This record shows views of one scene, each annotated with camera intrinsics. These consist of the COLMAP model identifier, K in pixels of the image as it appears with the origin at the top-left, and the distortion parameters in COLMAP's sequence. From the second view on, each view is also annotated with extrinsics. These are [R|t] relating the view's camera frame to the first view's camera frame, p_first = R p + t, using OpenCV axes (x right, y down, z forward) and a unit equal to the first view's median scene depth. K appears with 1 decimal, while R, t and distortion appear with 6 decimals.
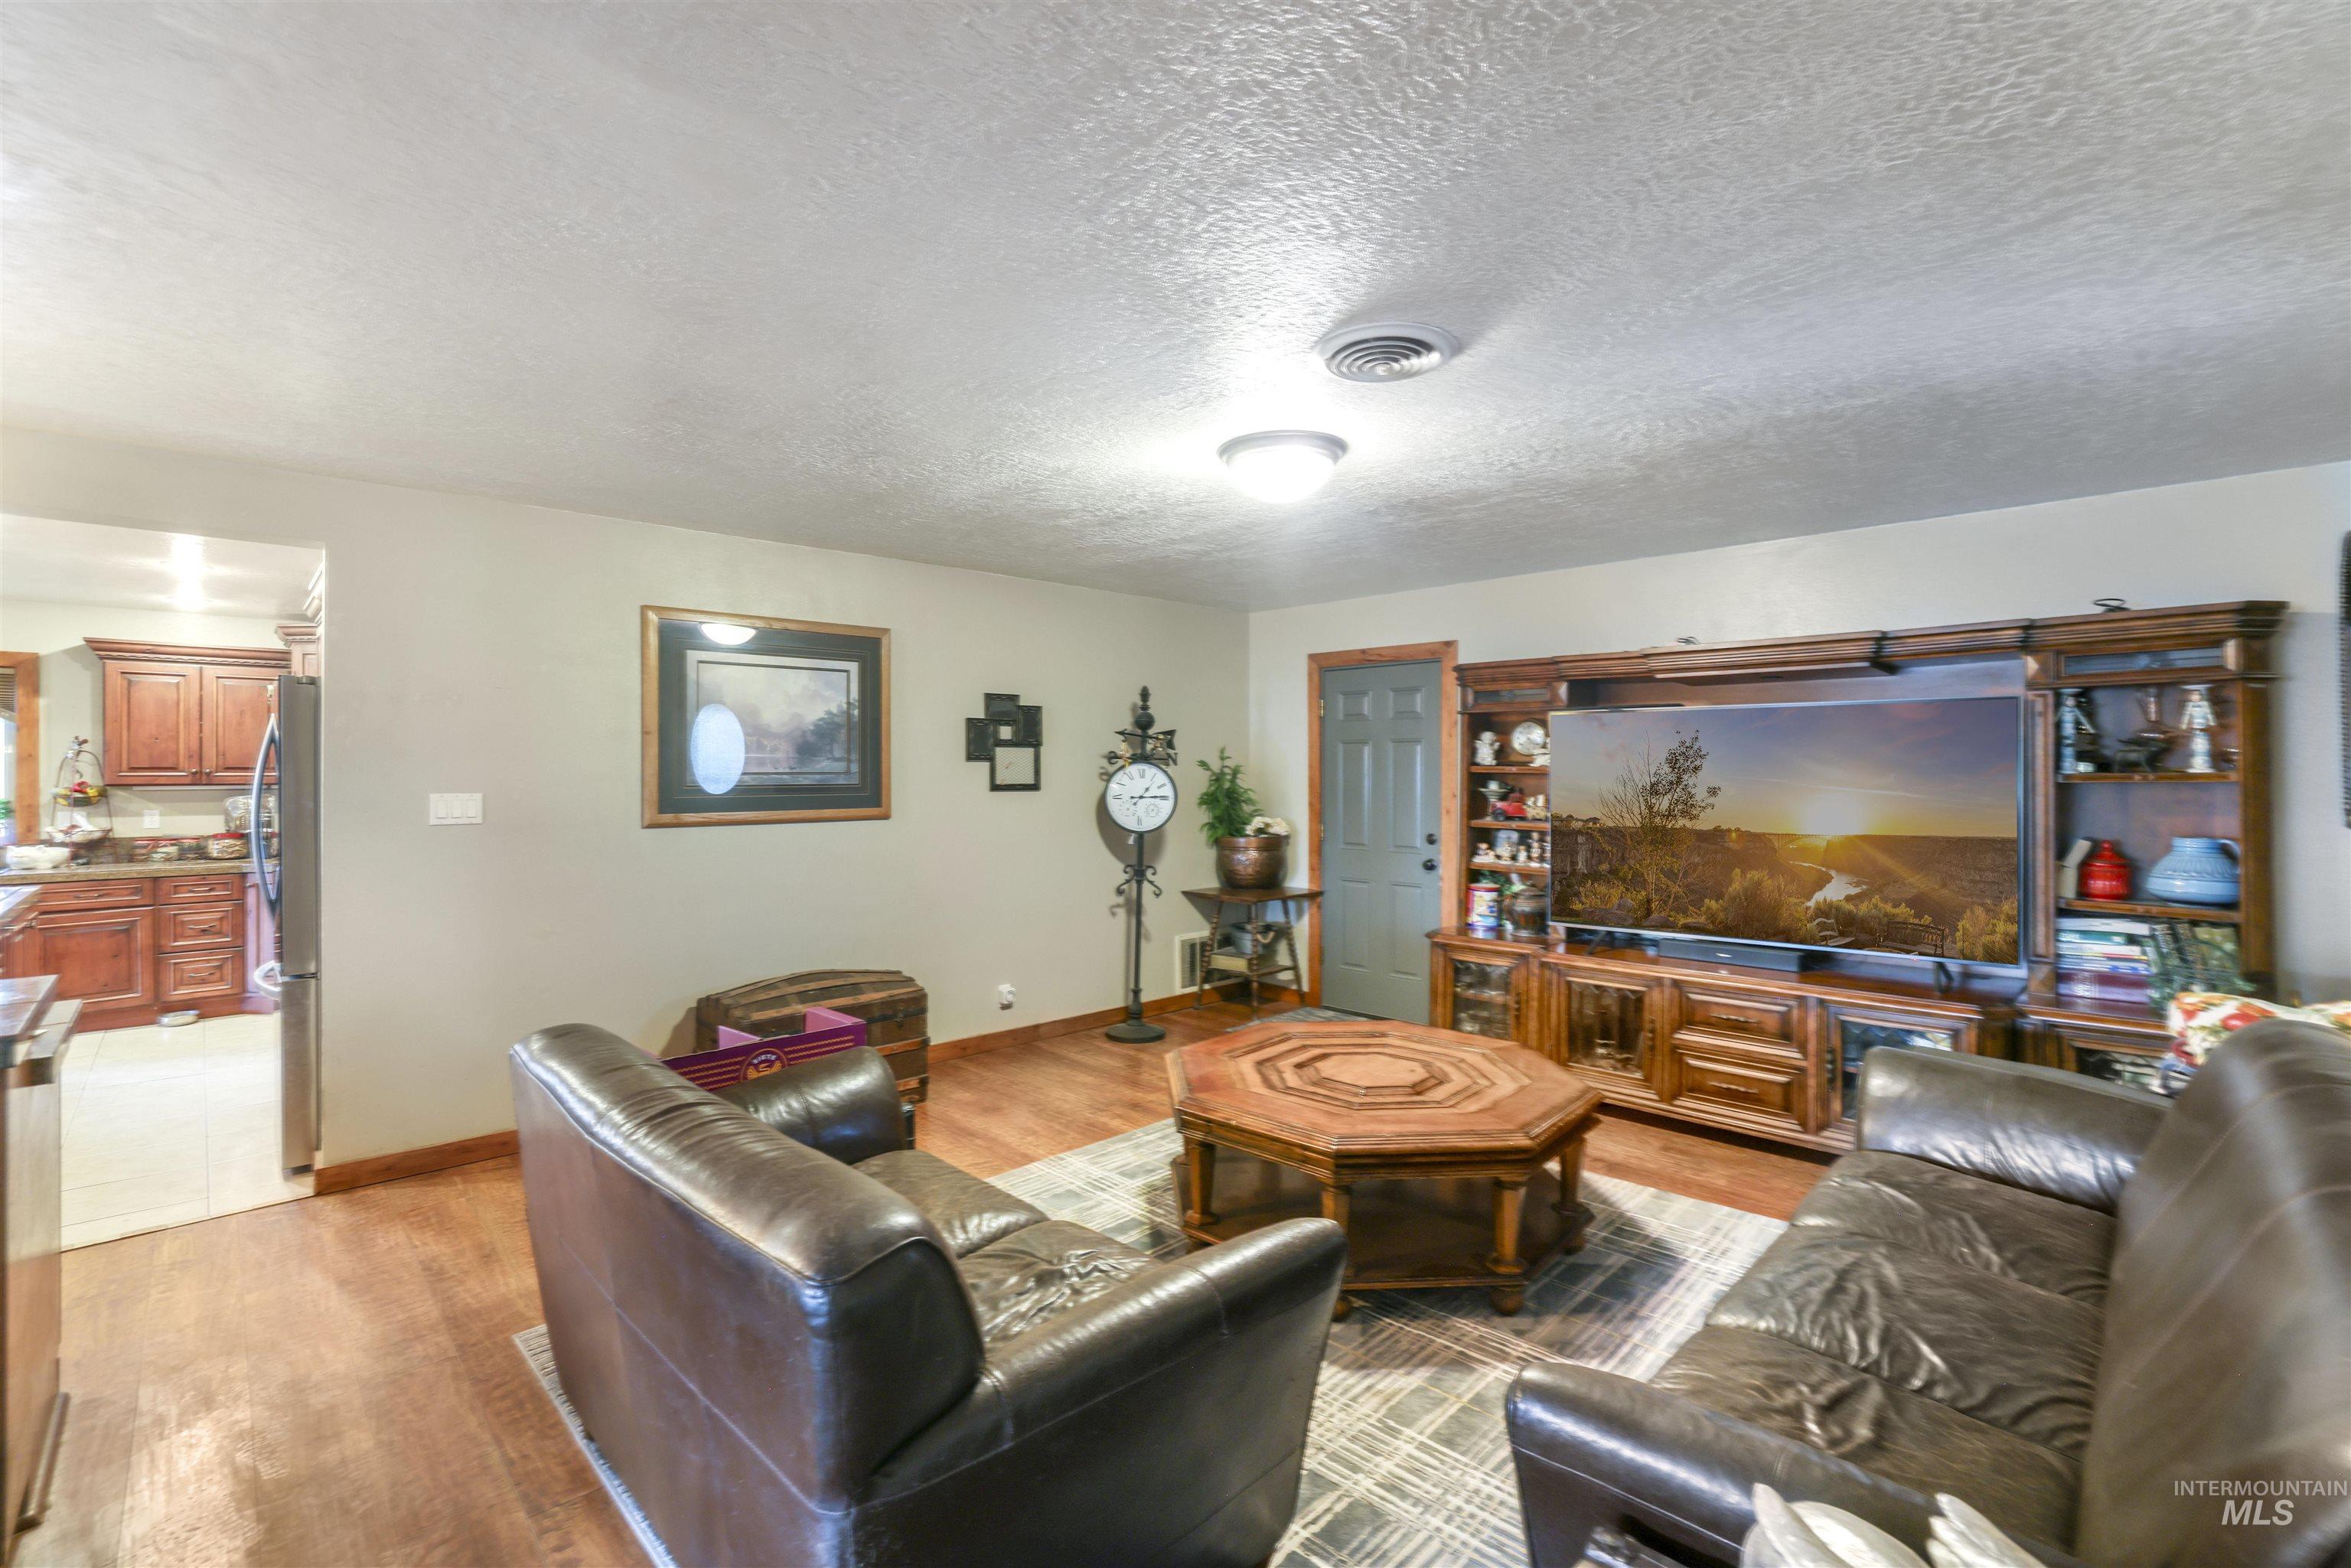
lens RADIAL K [[1042.7, 0, 1169.3], [0, 1042.7, 770.6], [0, 0, 1]] dist [-0.034162, 0.011933]
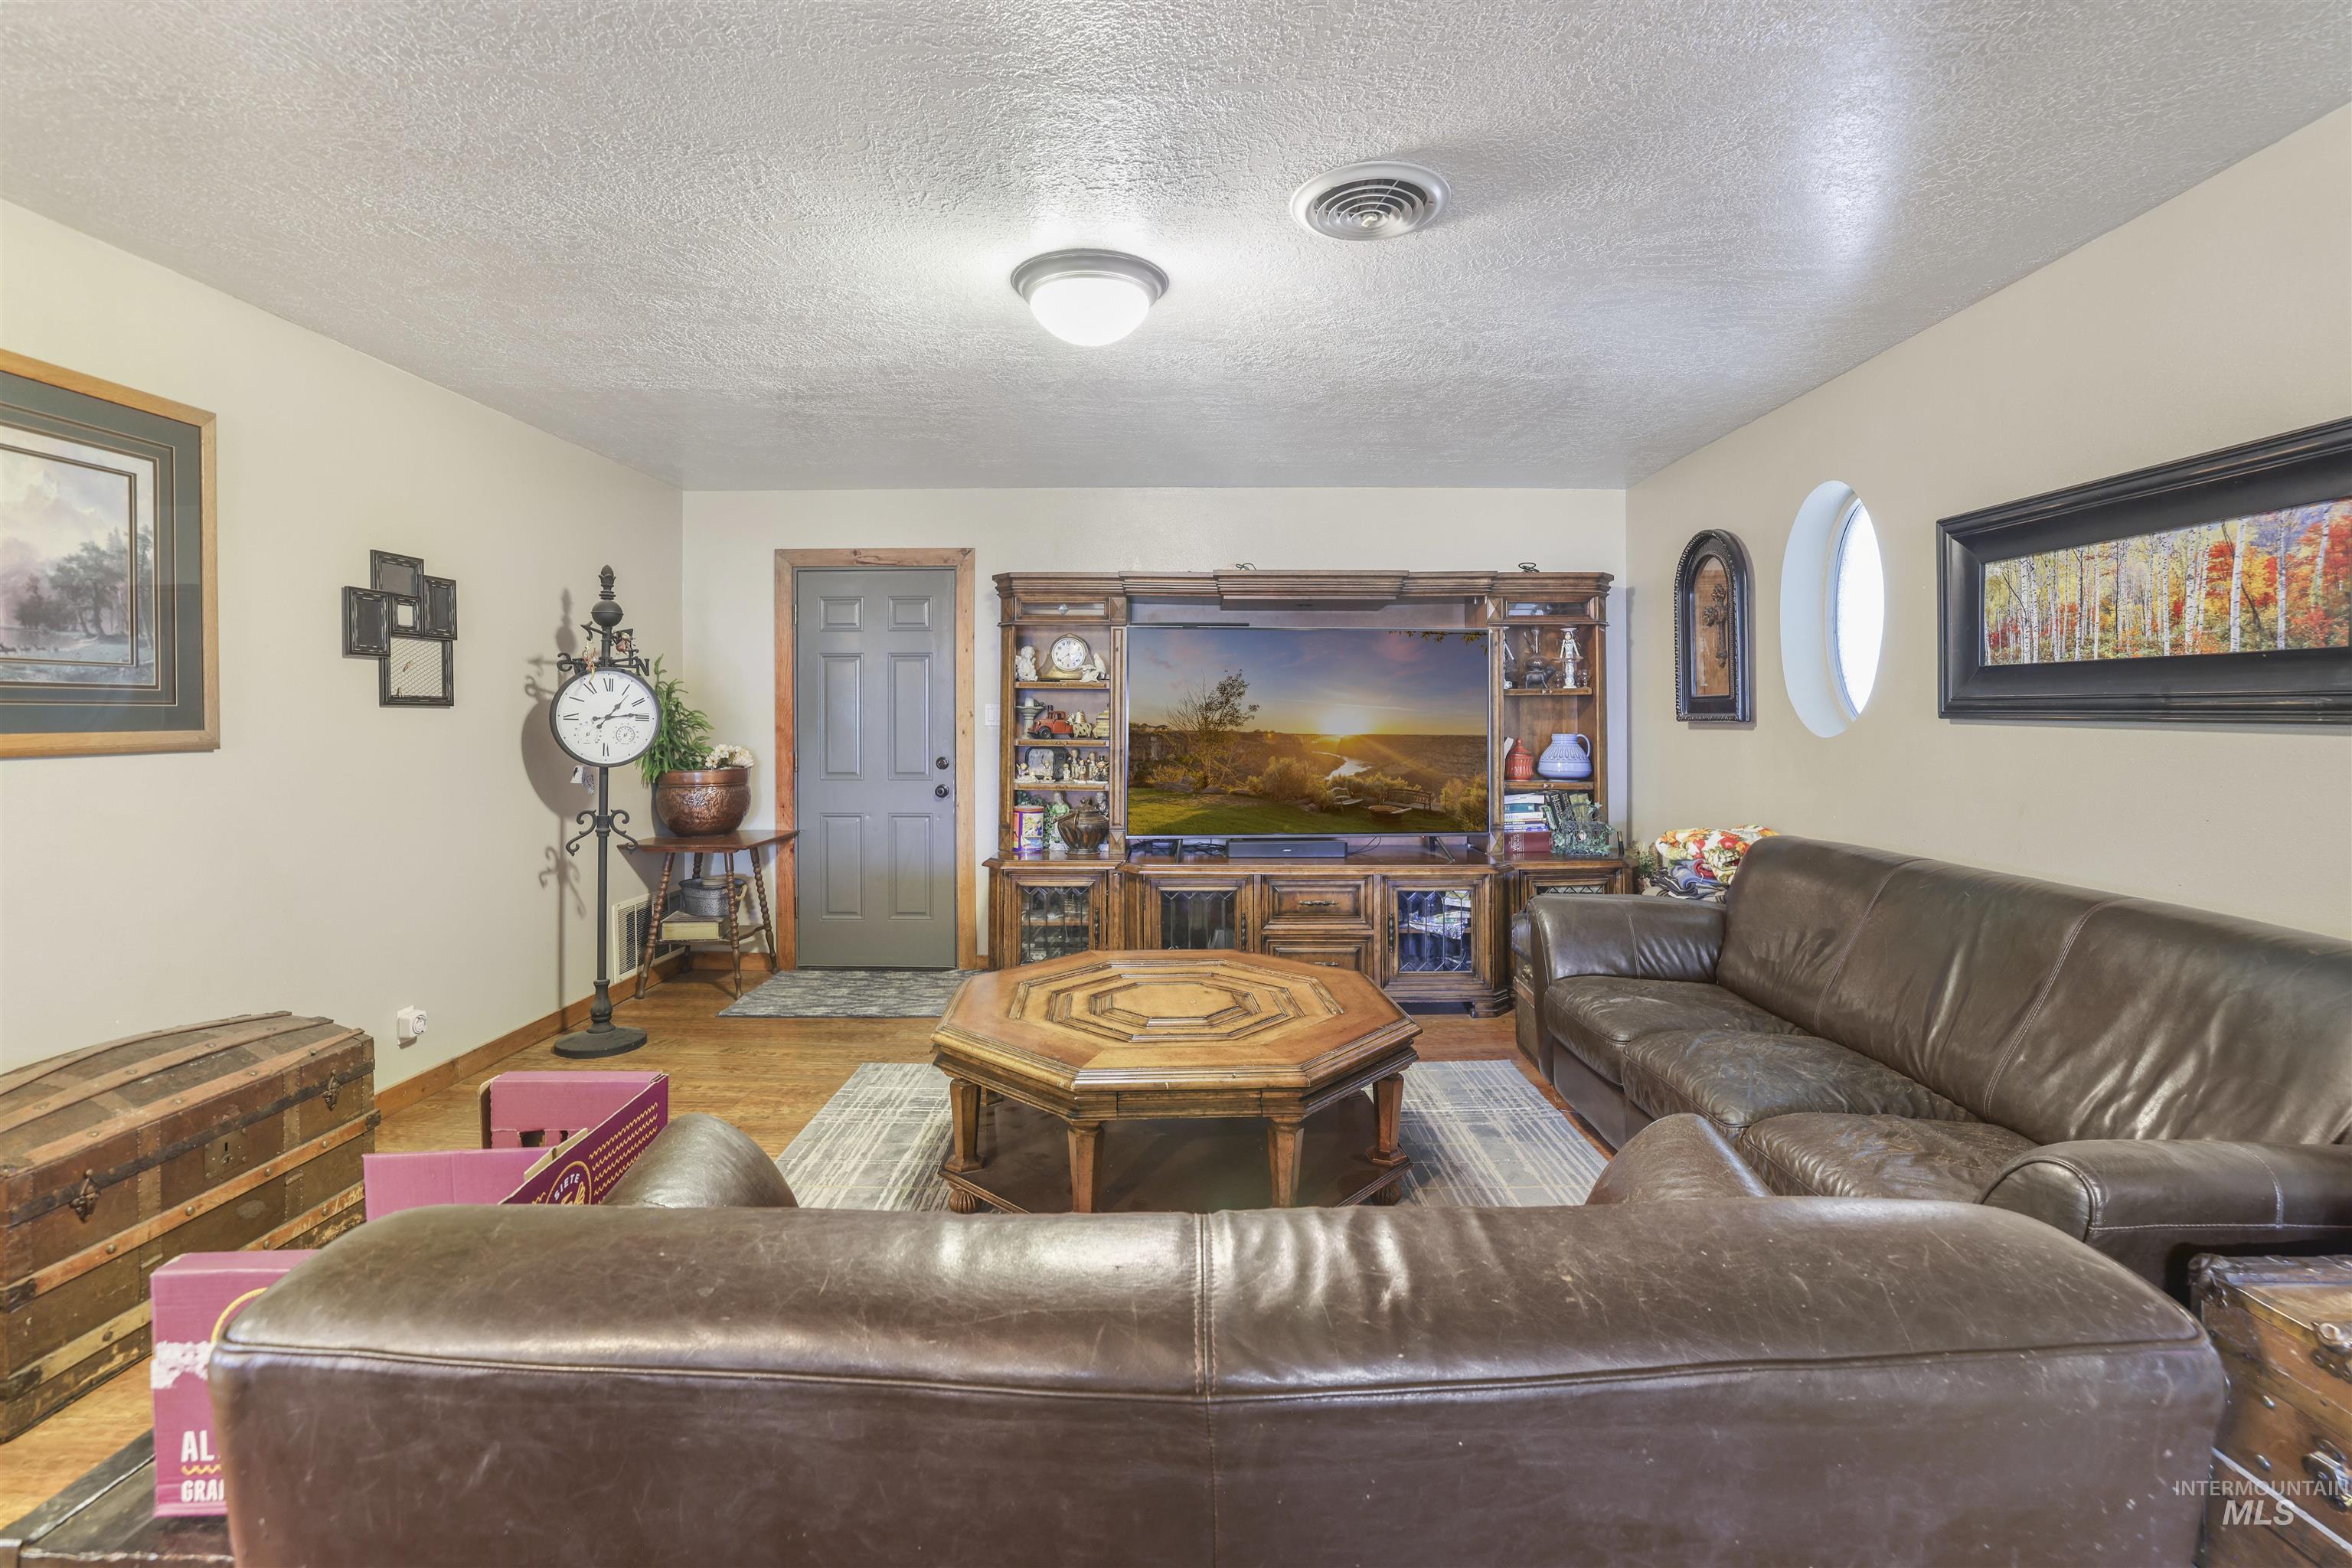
lens RADIAL K [[1043.2, 0, 1167.6], [0, 1043.2, 724.7], [0, 0, 1]] dist [-0.034162, 0.011933]
pose [[0.708624, -0.006150, 0.705560, -0.271051], [-0.000268, 0.999960, 0.008985, 0.025175], [-0.705586, -0.006555, 0.708594, 0.222822]]
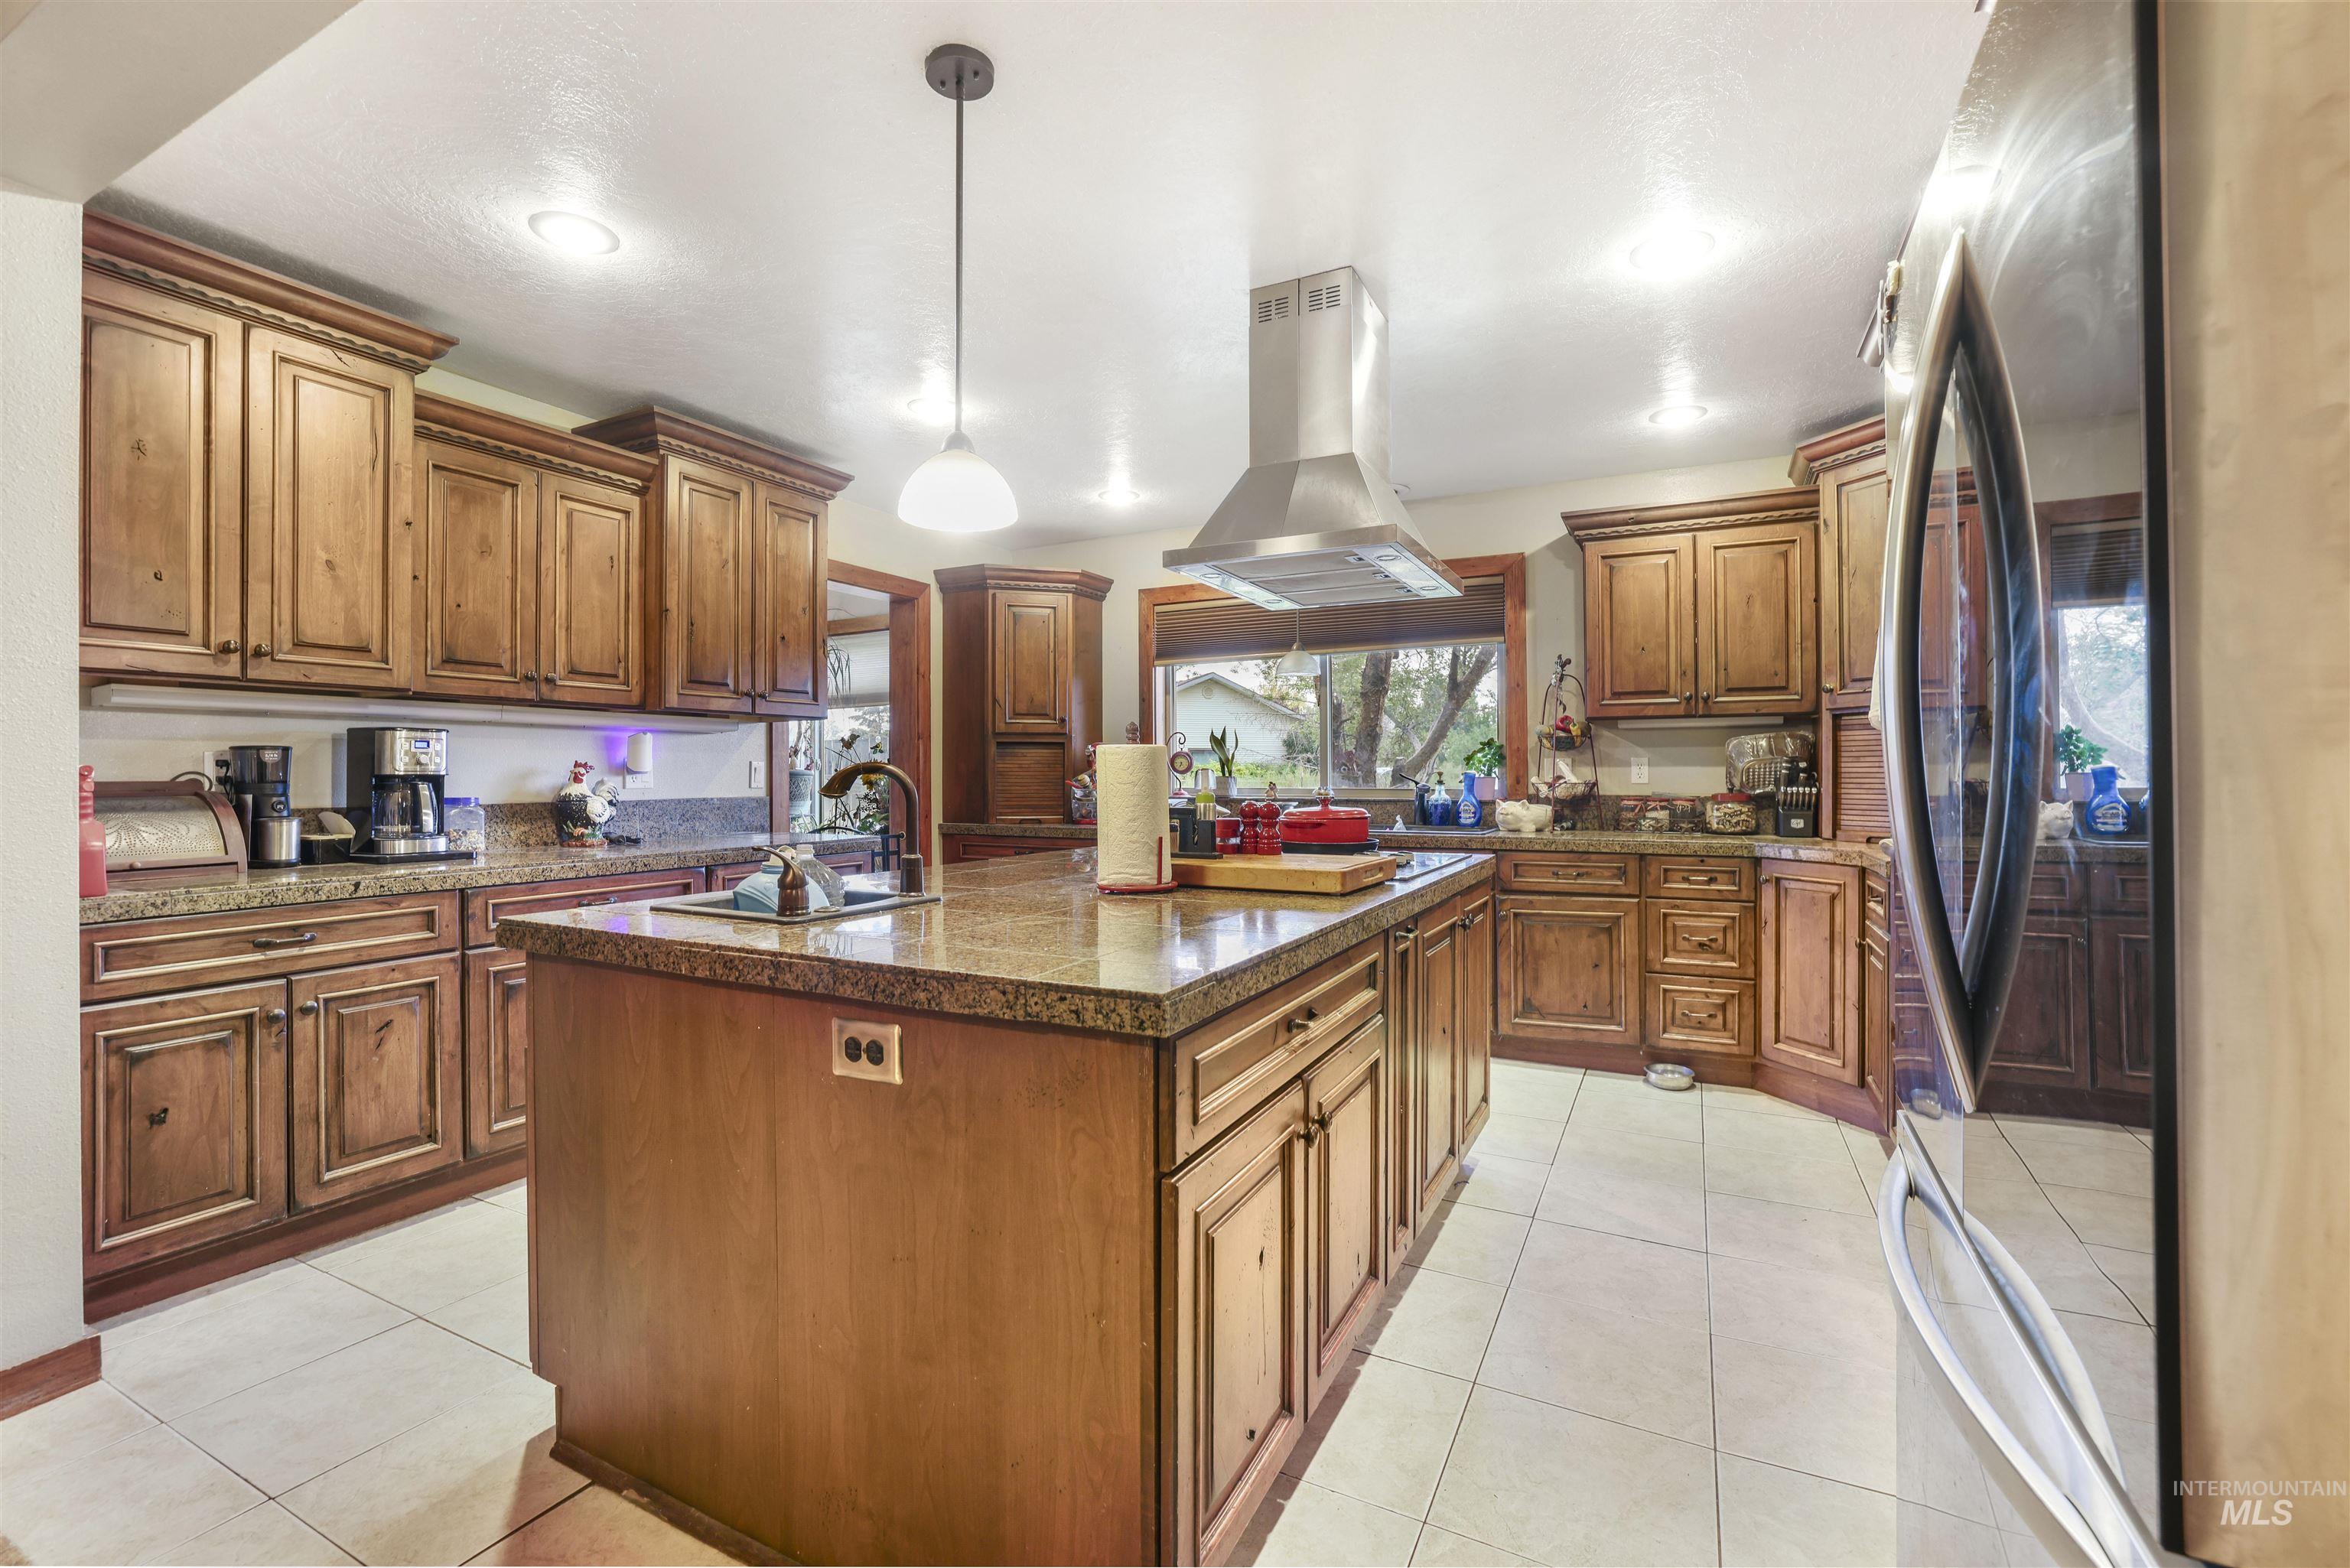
lens RADIAL K [[1042.3, 0, 1200.2], [0, 1042.3, 765.4], [0, 0, 1]] dist [-0.034162, 0.011933]
pose [[0.356305, -0.003975, -0.934361, -0.533749], [0.007936, 0.999968, -0.001227, 0.051888], [0.934336, -0.006977, 0.356325, 0.562244]]
